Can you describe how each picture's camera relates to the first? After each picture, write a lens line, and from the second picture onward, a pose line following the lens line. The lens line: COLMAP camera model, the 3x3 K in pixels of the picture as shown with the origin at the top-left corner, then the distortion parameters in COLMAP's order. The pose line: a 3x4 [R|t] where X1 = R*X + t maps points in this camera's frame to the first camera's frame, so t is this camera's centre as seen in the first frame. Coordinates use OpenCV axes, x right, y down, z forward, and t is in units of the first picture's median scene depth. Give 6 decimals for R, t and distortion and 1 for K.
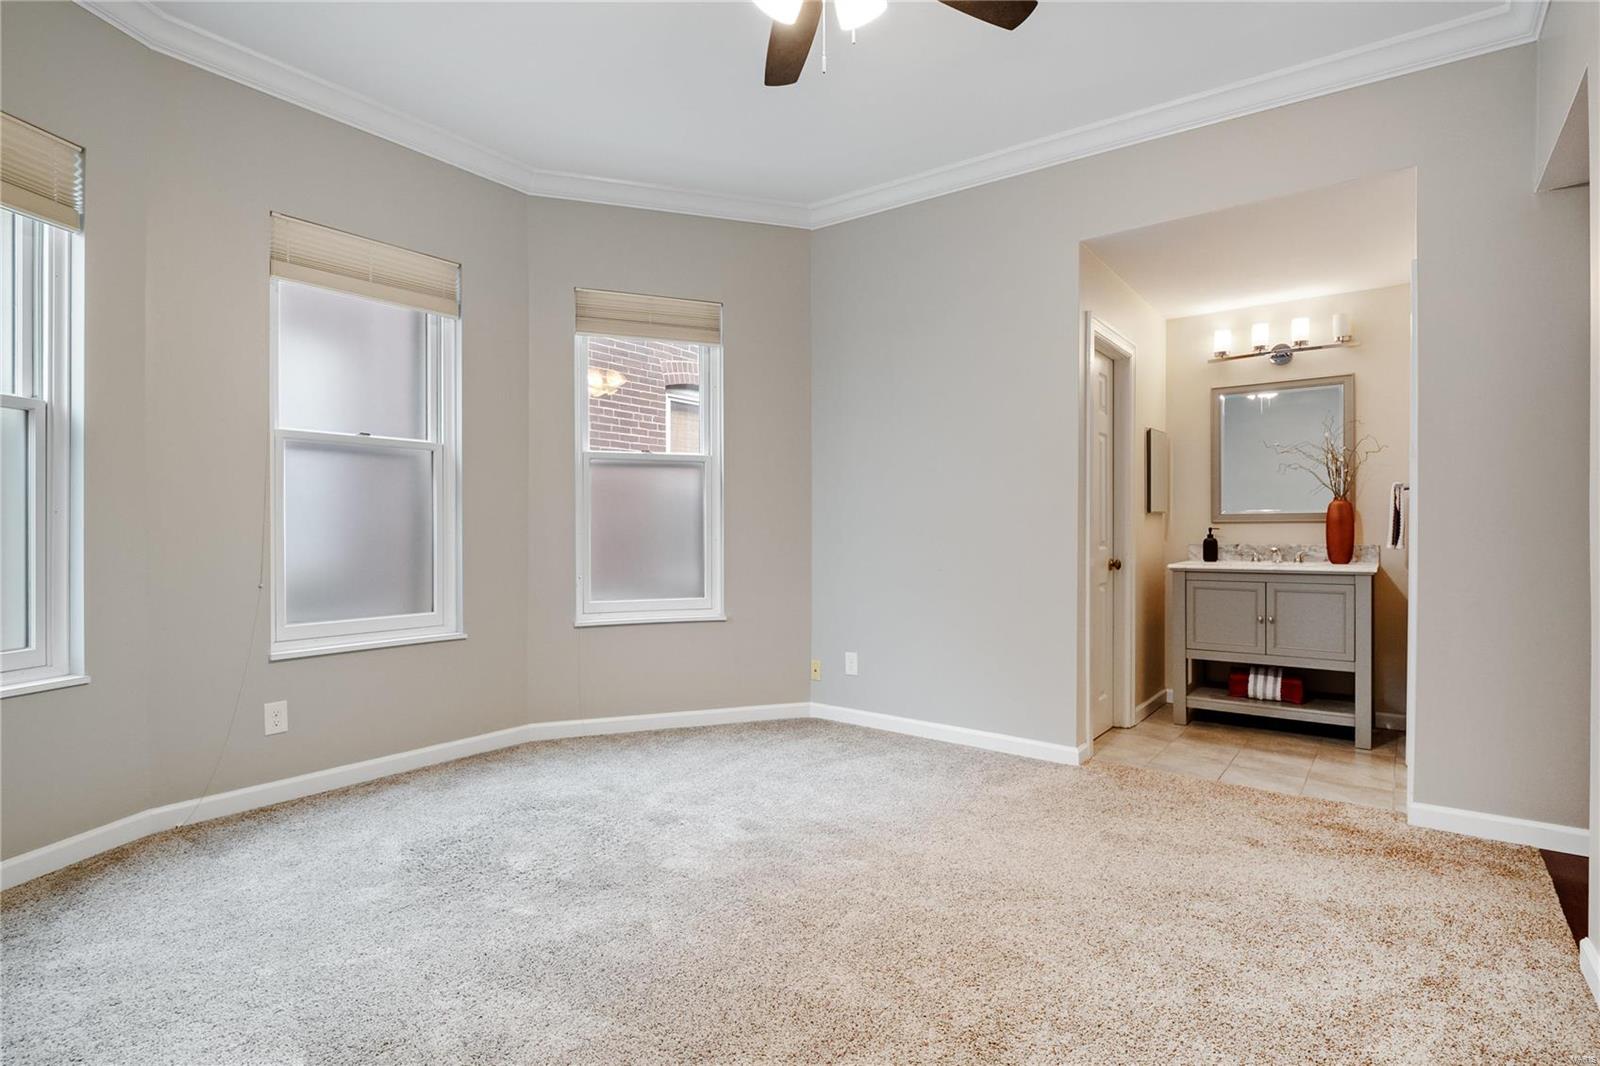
lens RADIAL K [[760.0, 0, 813.0], [0, 760.0, 534.6], [0, 0, 1]] dist [-0.008979, -0.000261]
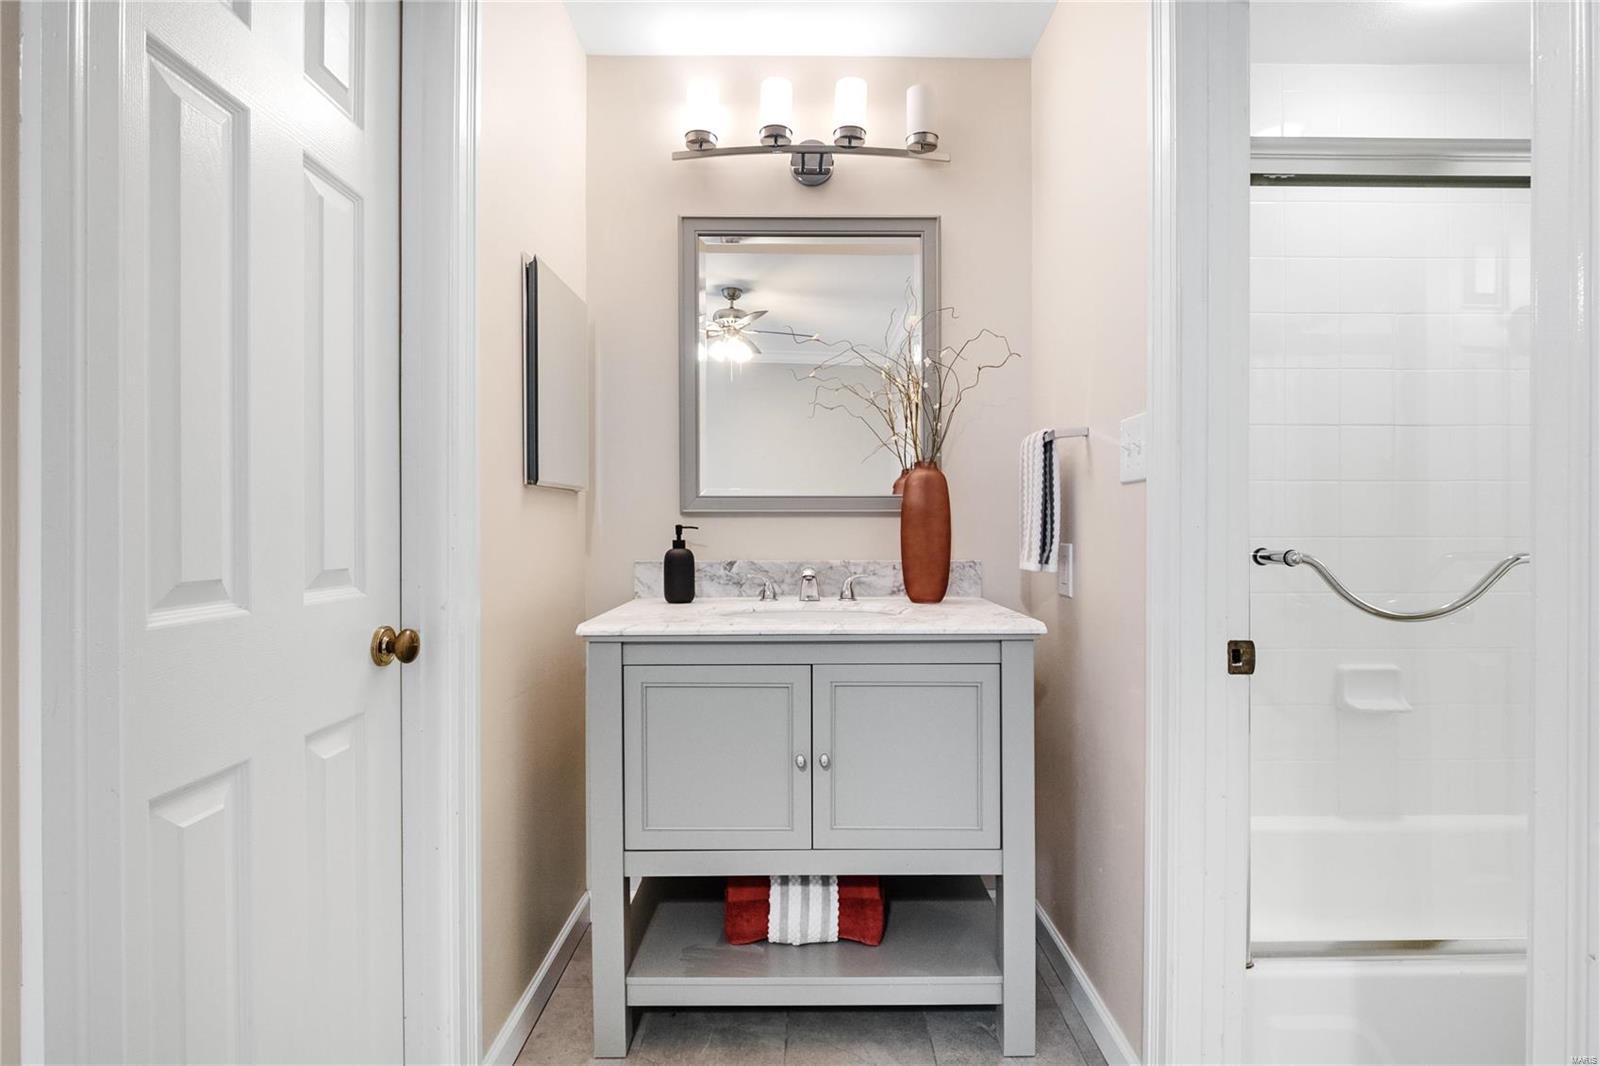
lens RADIAL K [[760.0, 0, 813.0], [0, 760.0, 534.6], [0, 0, 1]] dist [-0.008979, -0.000261]
pose [[0.780258, -0.003240, 0.625450, 0.339881], [0.002619, 0.999995, 0.001912, -0.004651], [-0.625453, 0.000146, 0.780262, 0.667184]]
